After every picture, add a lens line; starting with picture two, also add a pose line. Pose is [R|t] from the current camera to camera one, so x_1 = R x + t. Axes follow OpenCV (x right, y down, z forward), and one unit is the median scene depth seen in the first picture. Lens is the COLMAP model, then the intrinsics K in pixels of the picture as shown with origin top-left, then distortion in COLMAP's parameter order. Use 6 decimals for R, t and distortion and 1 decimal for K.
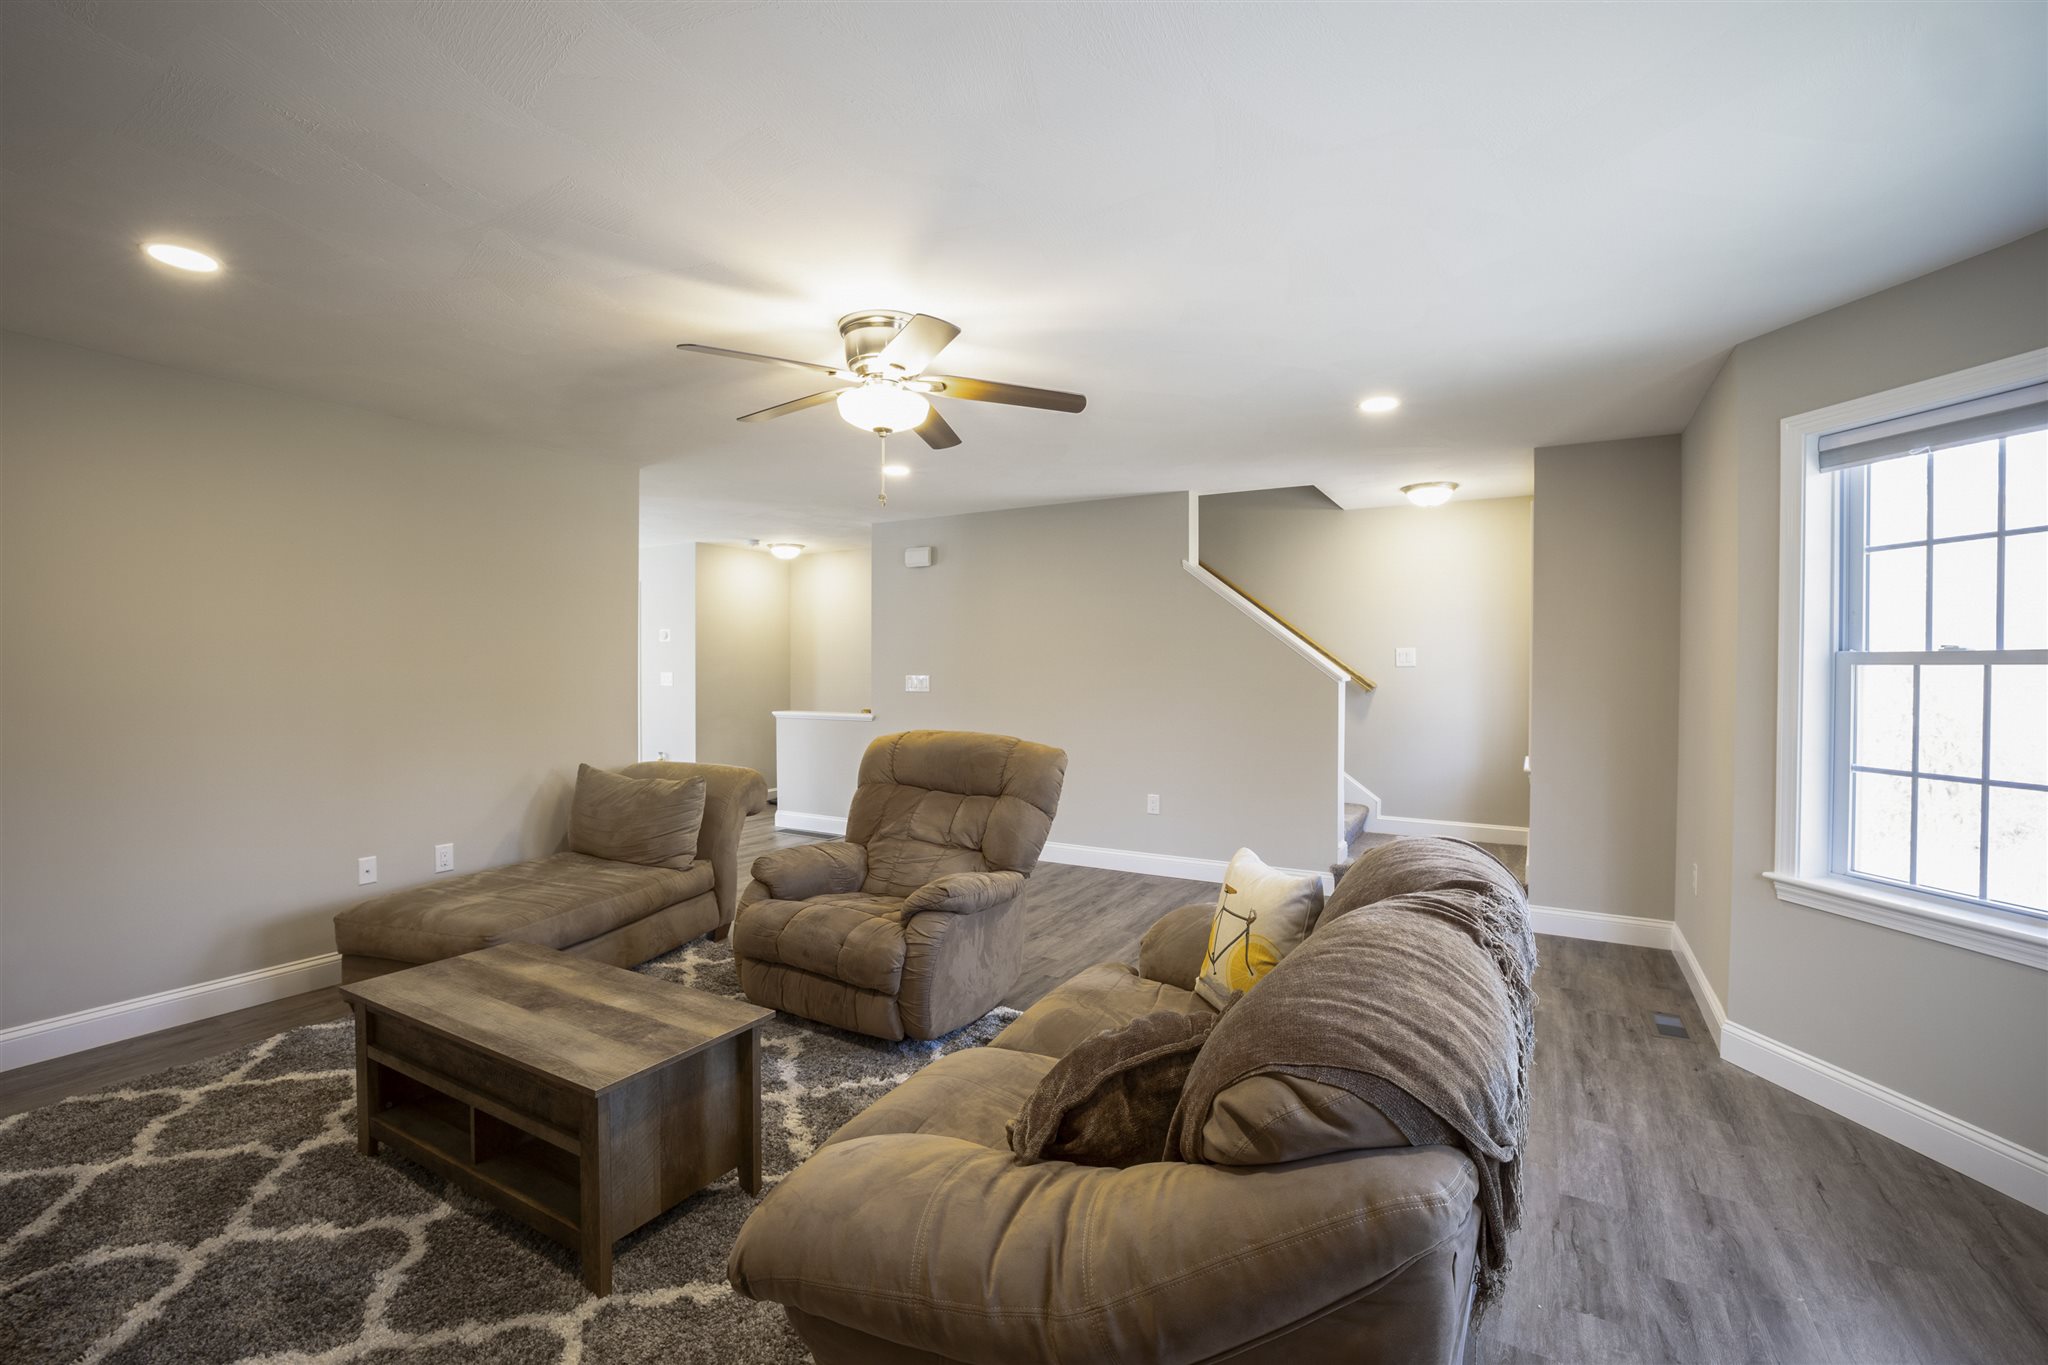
lens RADIAL K [[879.7, 0, 1037.8], [0, 879.7, 687.7], [0, 0, 1]] dist [-0.031046, 0.007751]
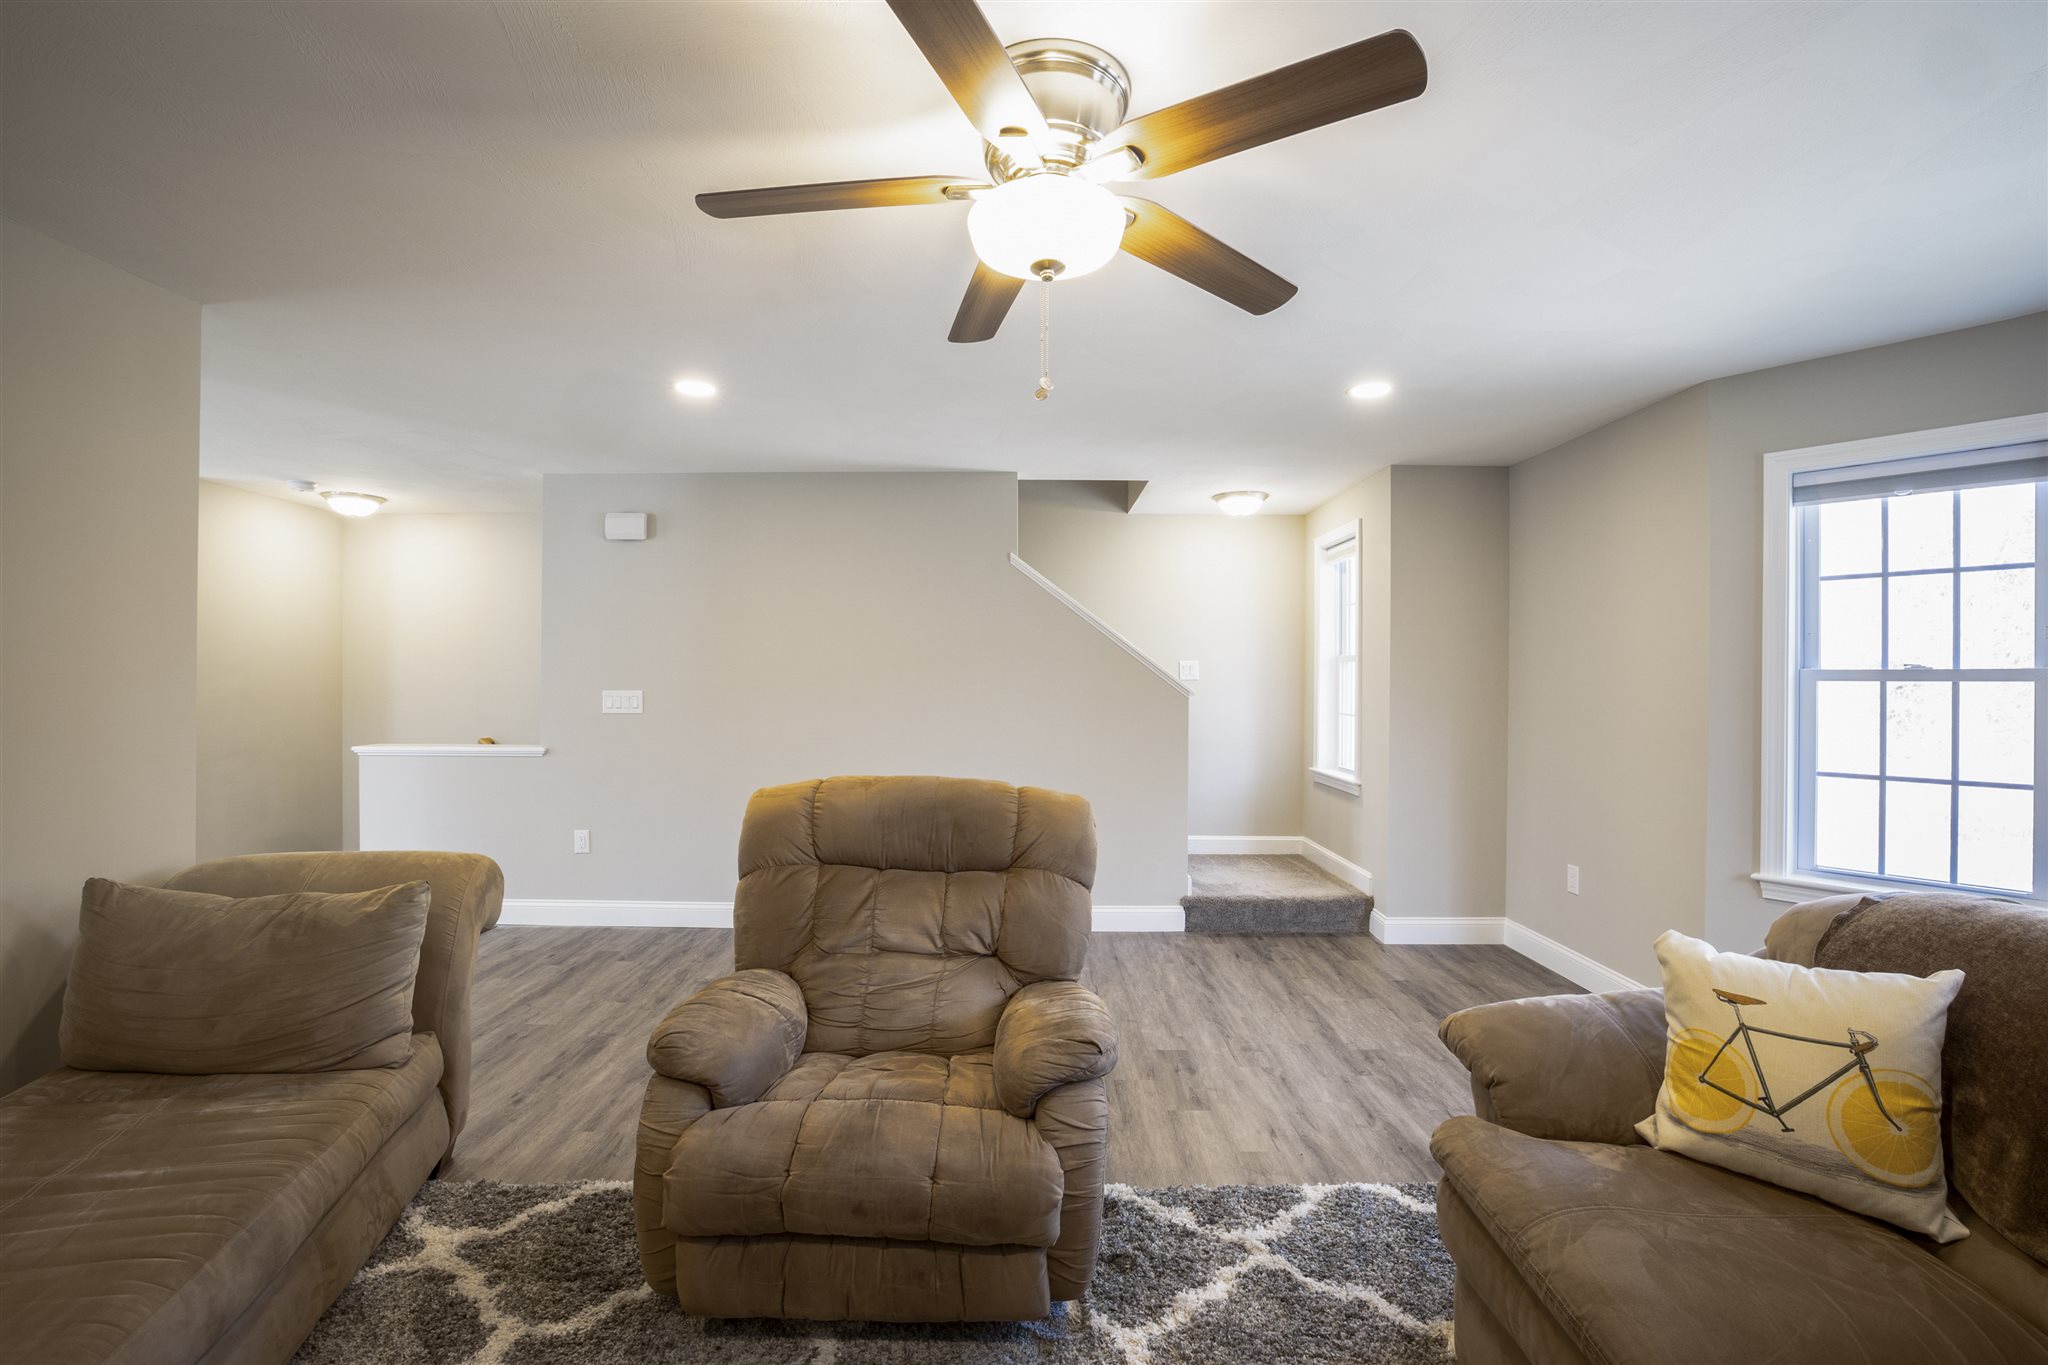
lens RADIAL K [[879.7, 0, 1022.4], [0, 879.7, 679.8], [0, 0, 1]] dist [-0.031046, 0.007751]
pose [[0.870217, 0.001938, 0.492666, -0.376129], [0.008579, 0.999781, -0.019086, -0.011798], [-0.492595, 0.020836, 0.870009, 0.402372]]
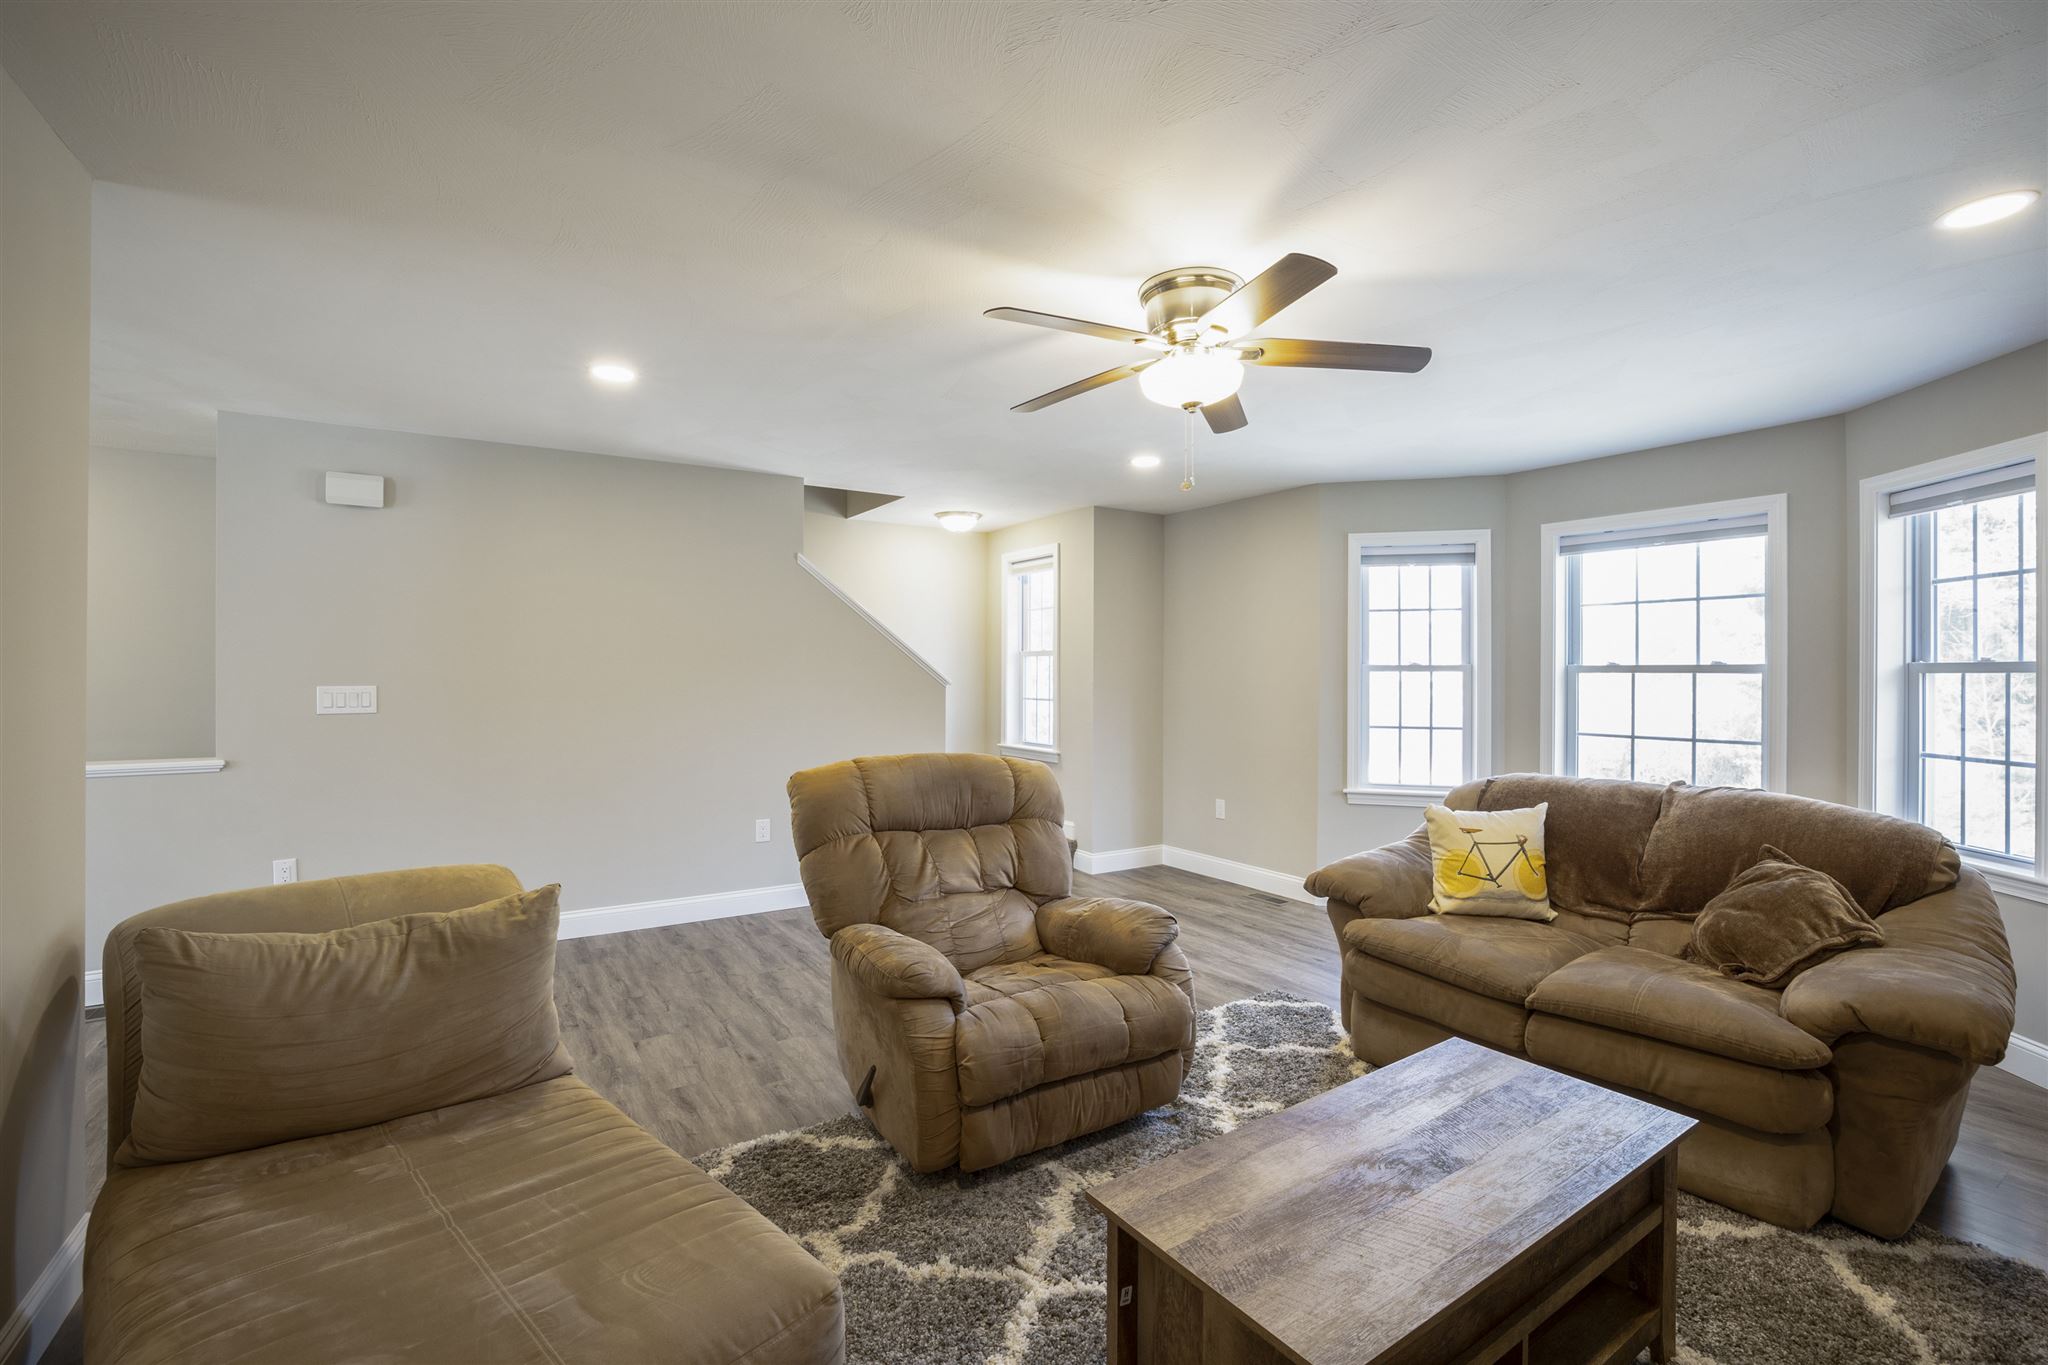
lens RADIAL K [[879.7, 0, 1032.9], [0, 879.7, 668.5], [0, 0, 1]] dist [-0.031046, 0.007751]
pose [[0.457771, 0.002354, 0.889067, -0.821086], [0.019610, 0.999726, -0.012744, -0.017591], [-0.888854, 0.023269, 0.457599, 0.584800]]
